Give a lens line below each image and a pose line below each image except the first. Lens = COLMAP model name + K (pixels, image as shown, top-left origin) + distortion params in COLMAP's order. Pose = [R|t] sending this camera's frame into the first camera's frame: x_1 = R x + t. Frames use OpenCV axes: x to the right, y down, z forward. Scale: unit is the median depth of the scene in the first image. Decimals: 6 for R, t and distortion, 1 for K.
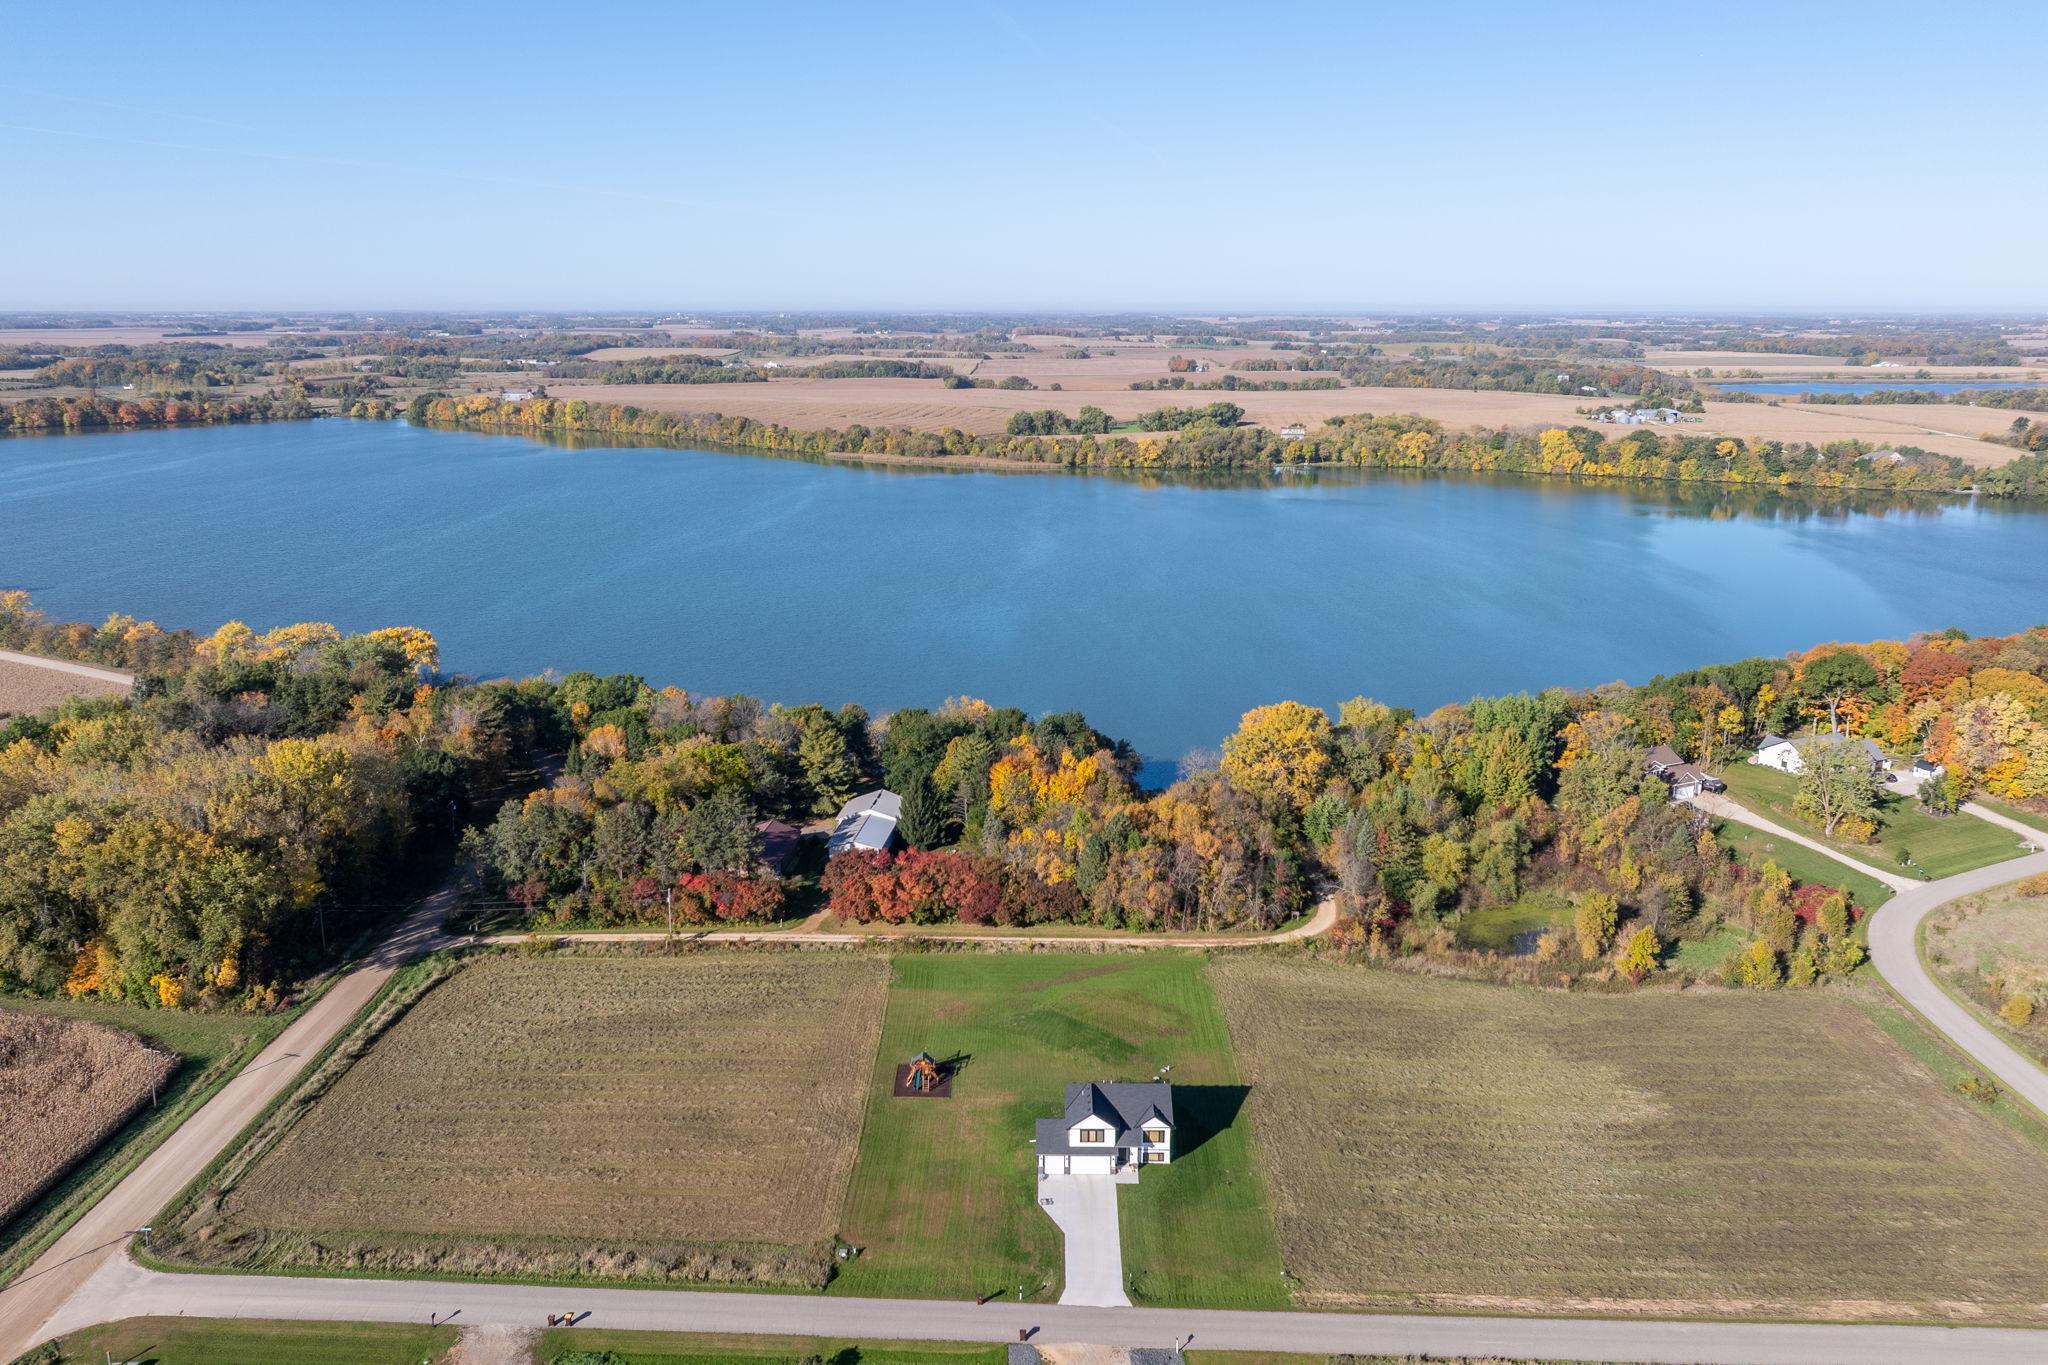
lens RADIAL K [[1714.6, 0, 1027.4], [0, 1714.6, 678.5], [0, 0, 1]] dist [-0.028178, 0.043883]
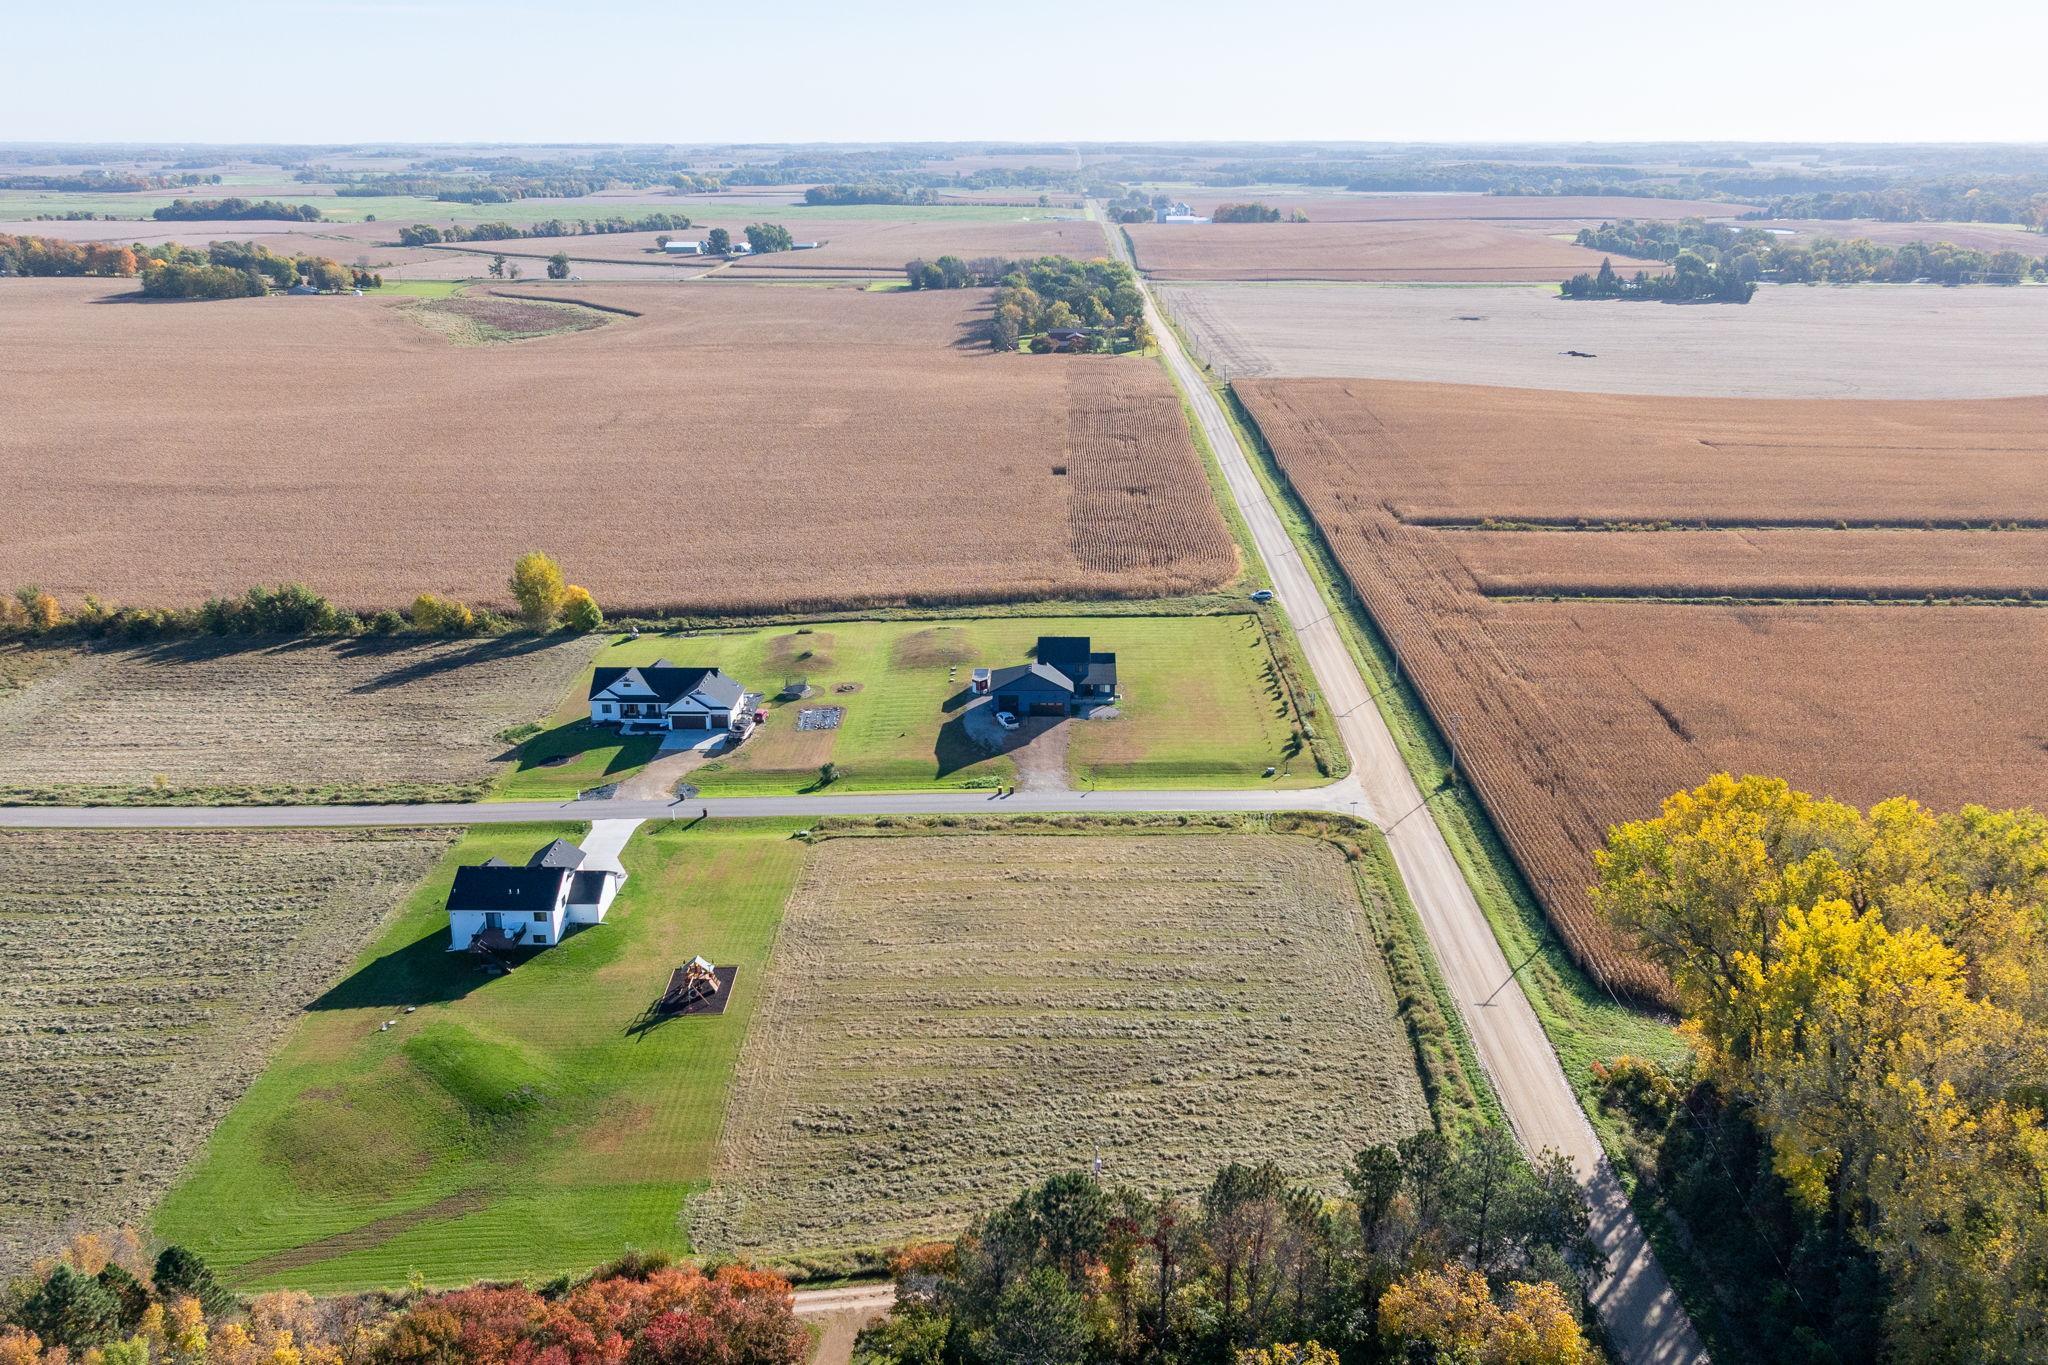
lens RADIAL K [[1710.5, 0, 1030.1], [0, 1710.5, 682.3], [0, 0, 1]] dist [-0.014197, 0.013693]
pose [[-0.999978, -0.000389, 0.006568, -0.140948], [0.002955, 0.865350, 0.501160, -0.194424], [-0.005879, 0.501169, -0.865330, 1.018787]]
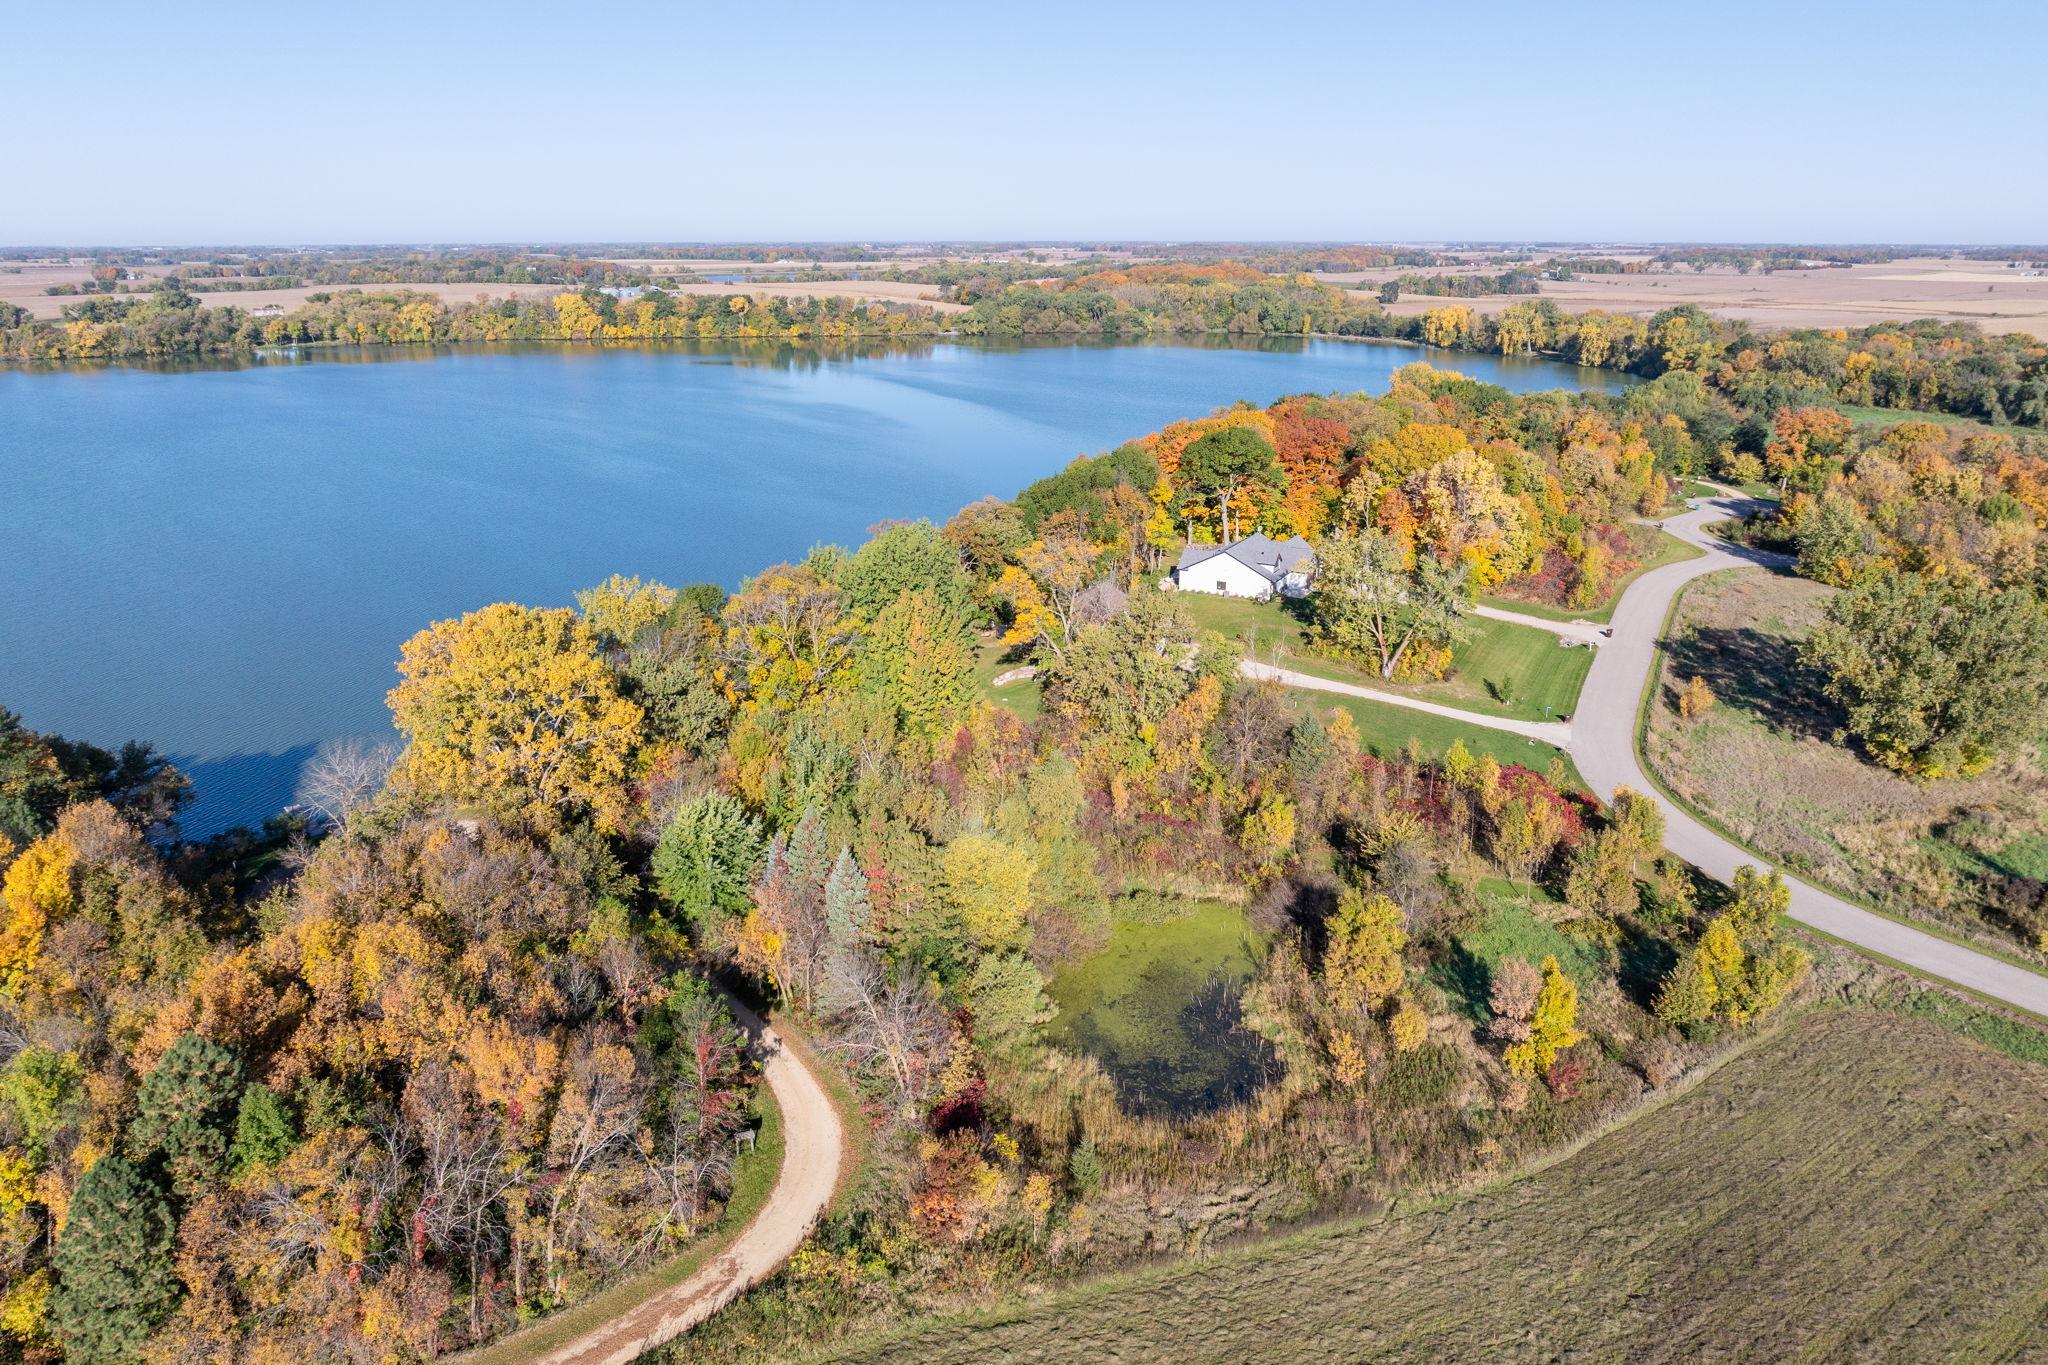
lens RADIAL K [[1443.3, 0, 1030.5], [0, 1443.3, 606.7], [0, 0, 1]] dist [-0.027567, 0.006760]
pose [[0.794265, -0.152408, 0.588146, 0.028078], [0.131302, 0.988209, 0.078759, 0.001424], [-0.593214, 0.014669, 0.804911, 0.561836]]
